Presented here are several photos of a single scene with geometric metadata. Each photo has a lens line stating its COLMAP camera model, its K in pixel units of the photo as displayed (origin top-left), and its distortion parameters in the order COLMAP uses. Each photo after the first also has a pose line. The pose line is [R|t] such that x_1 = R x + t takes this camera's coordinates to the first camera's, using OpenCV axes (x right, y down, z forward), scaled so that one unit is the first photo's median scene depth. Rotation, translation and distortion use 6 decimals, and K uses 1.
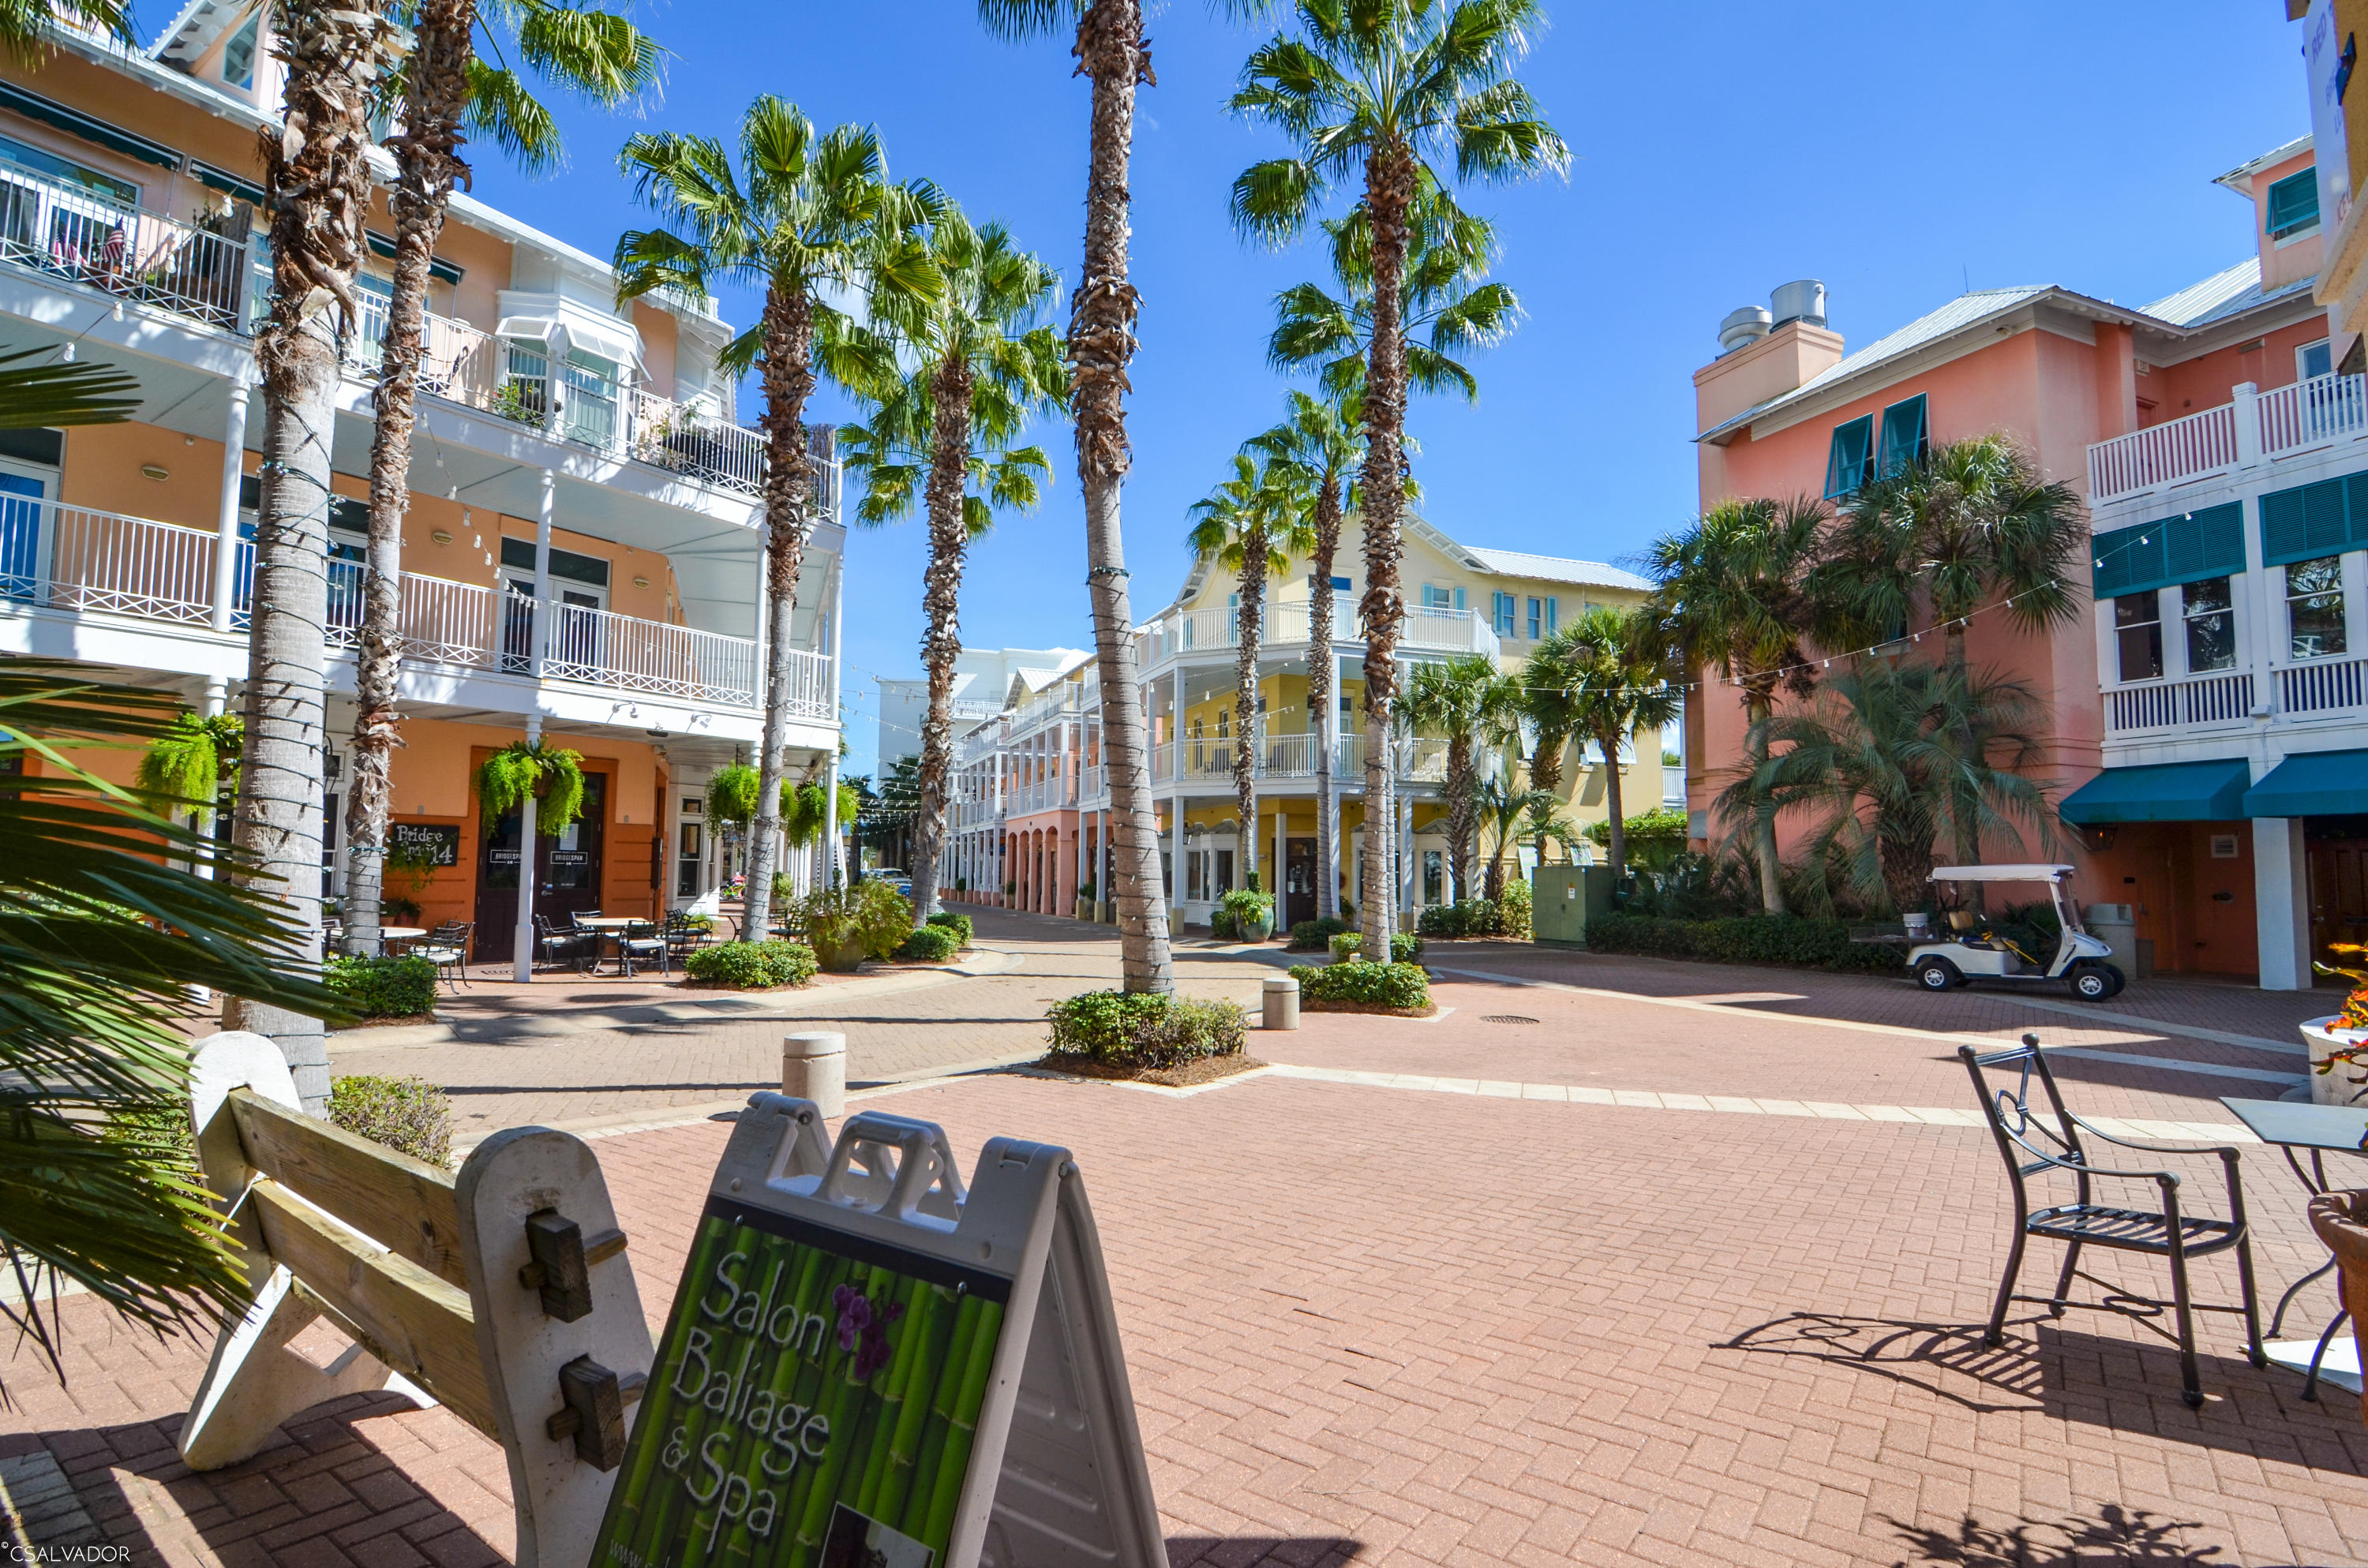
lens RADIAL K [[1128.4, 0, 1178.0], [0, 1128.4, 797.9], [0, 0, 1]] dist [-0.004395, -0.011879]
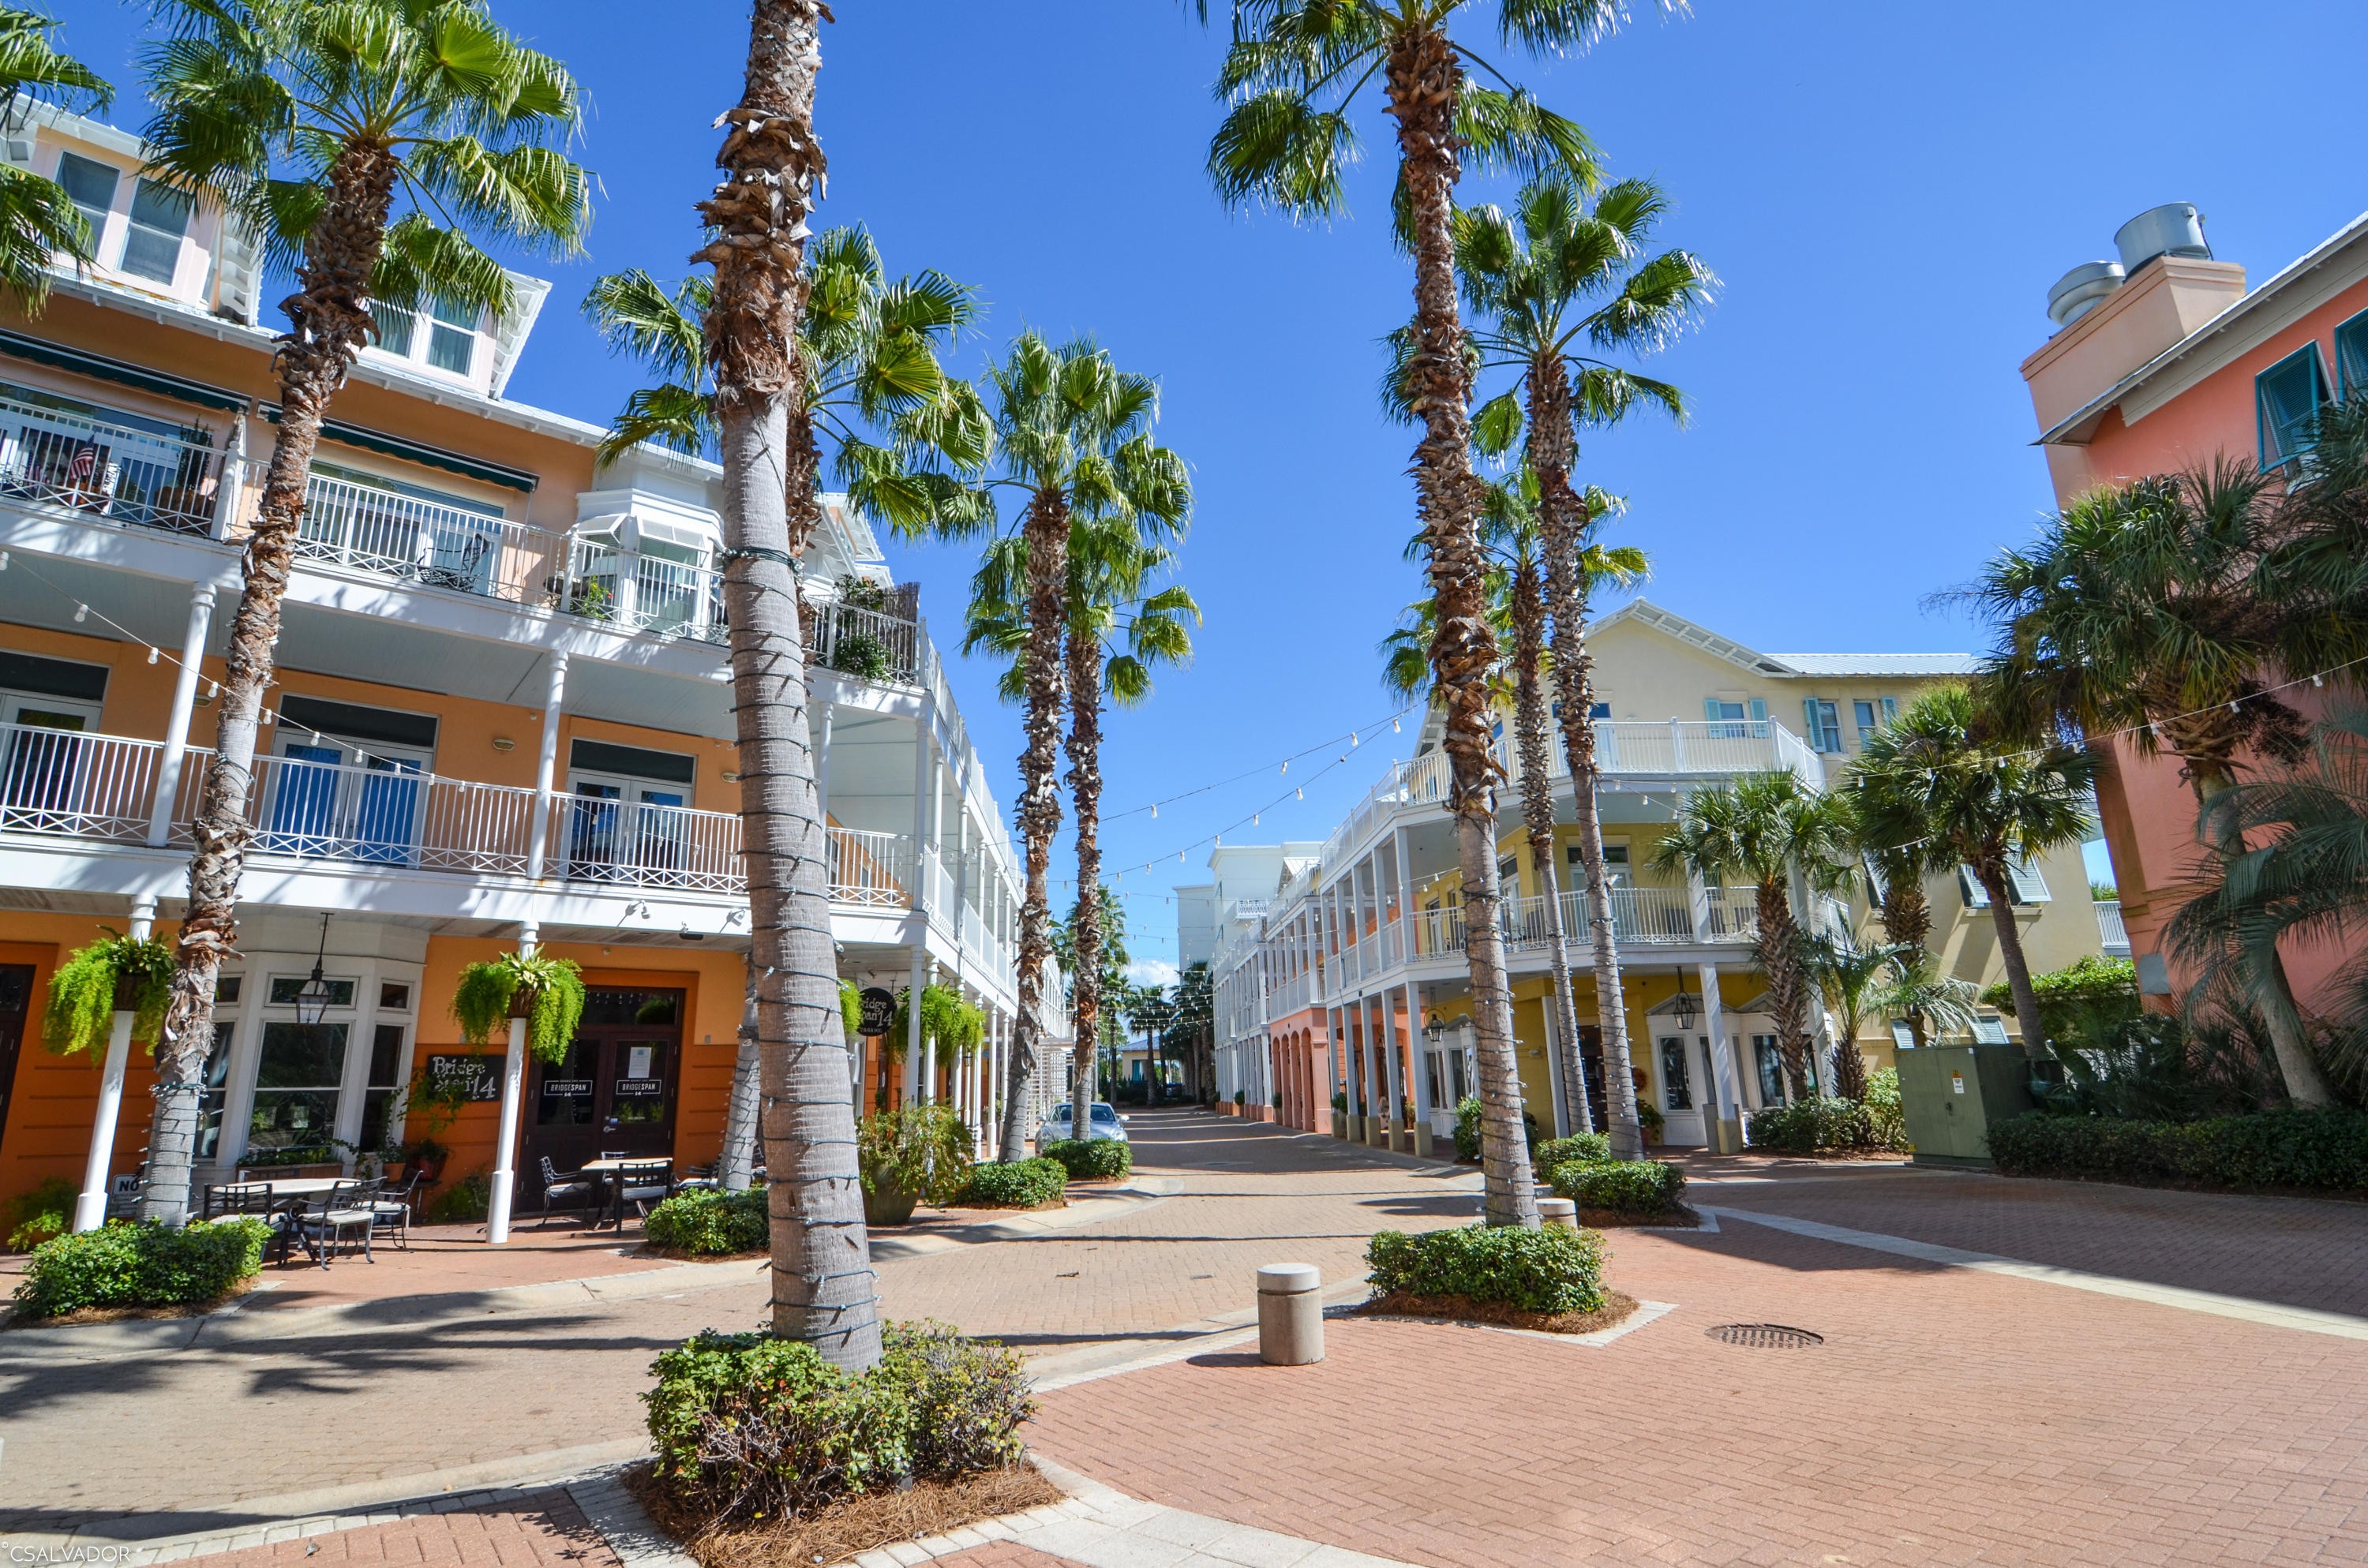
lens RADIAL K [[1152.6, 0, 1169.4], [0, 1152.6, 797.2], [0, 0, 1]] dist [-0.004398, -0.012066]
pose [[0.957038, -0.103081, -0.271022, 0.133207], [0.054230, 0.981816, -0.181925, 0.017752], [0.284847, 0.159411, 0.945225, 0.239707]]
